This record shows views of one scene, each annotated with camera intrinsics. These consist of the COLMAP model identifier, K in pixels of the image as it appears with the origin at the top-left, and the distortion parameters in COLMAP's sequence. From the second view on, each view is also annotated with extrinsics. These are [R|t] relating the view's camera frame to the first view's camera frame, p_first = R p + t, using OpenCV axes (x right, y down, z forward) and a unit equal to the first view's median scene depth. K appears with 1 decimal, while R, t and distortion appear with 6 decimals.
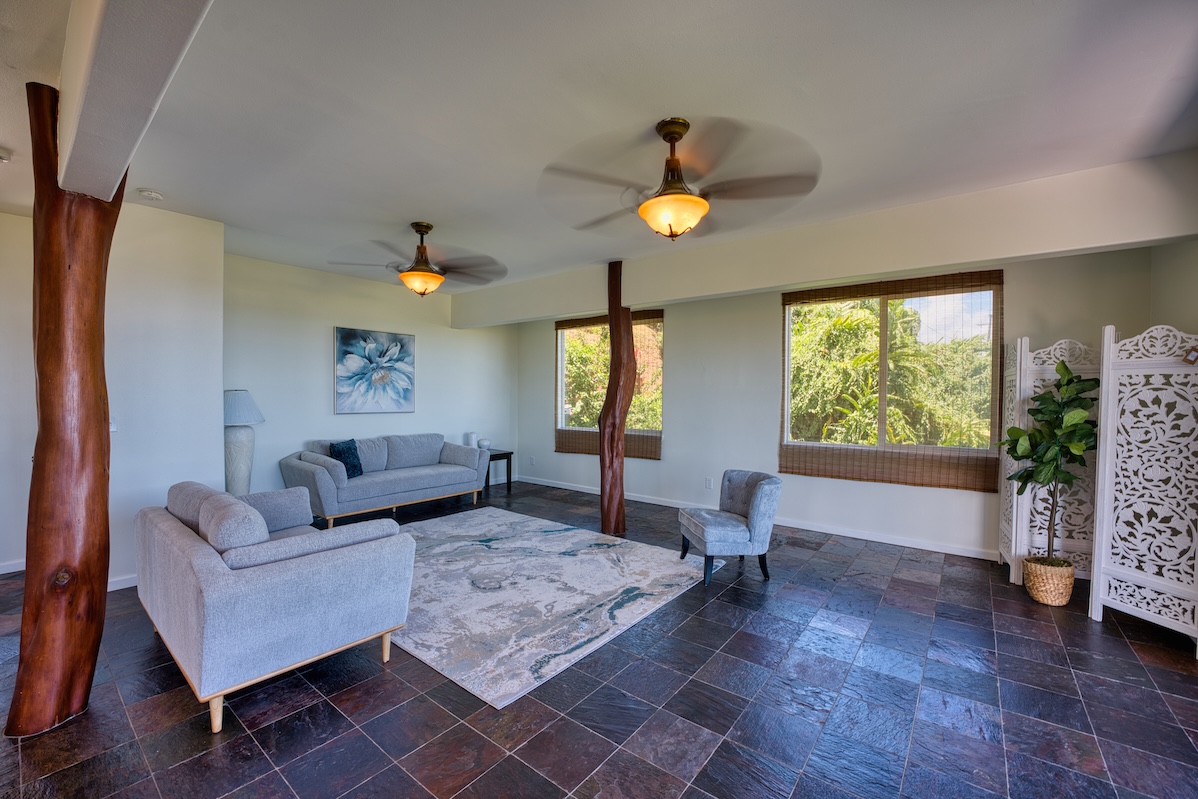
lens RADIAL K [[482.8, 0, 594.1], [0, 482.8, 400.3], [0, 0, 1]] dist [-0.028407, 0.002711]
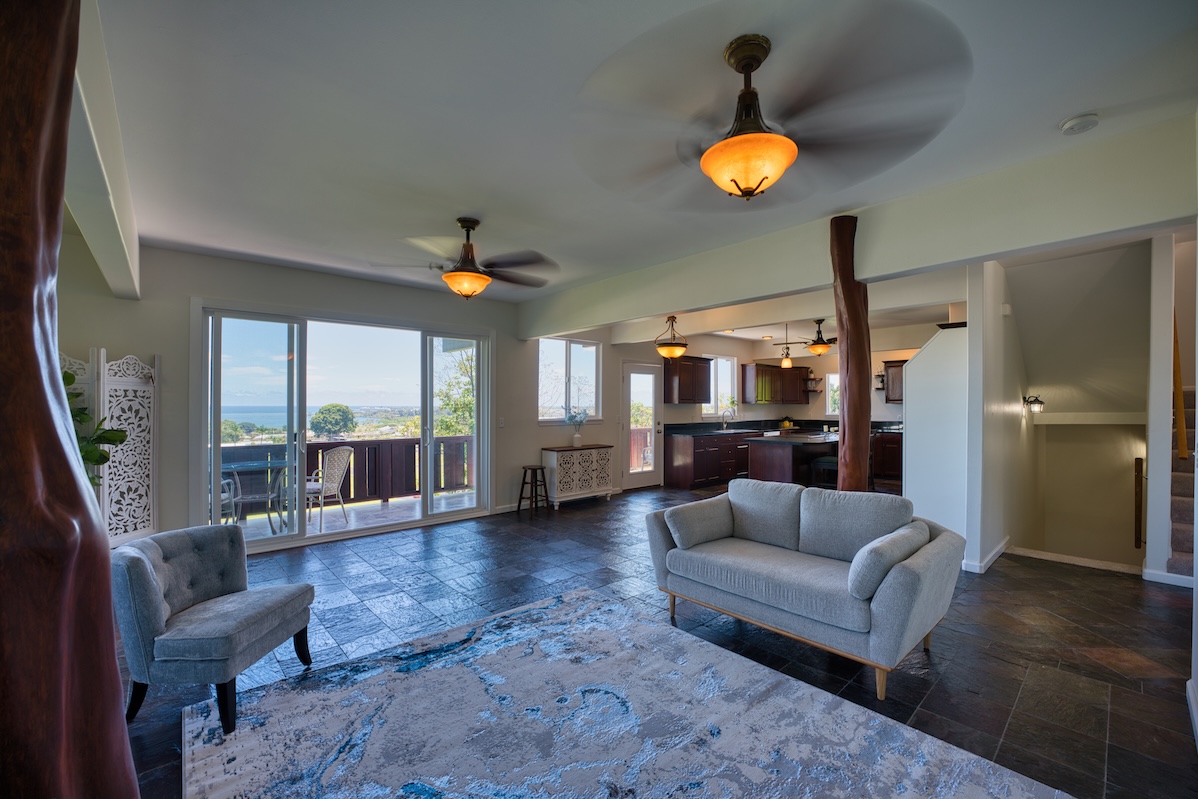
lens RADIAL K [[482.8, 0, 594.4], [0, 482.8, 407.0], [0, 0, 1]] dist [-0.028407, 0.002711]
pose [[-0.985503, -0.004573, 0.169594, -0.415302], [-0.001778, 0.999860, 0.016624, -0.028731], [-0.169647, 0.016082, -0.985374, 2.136667]]
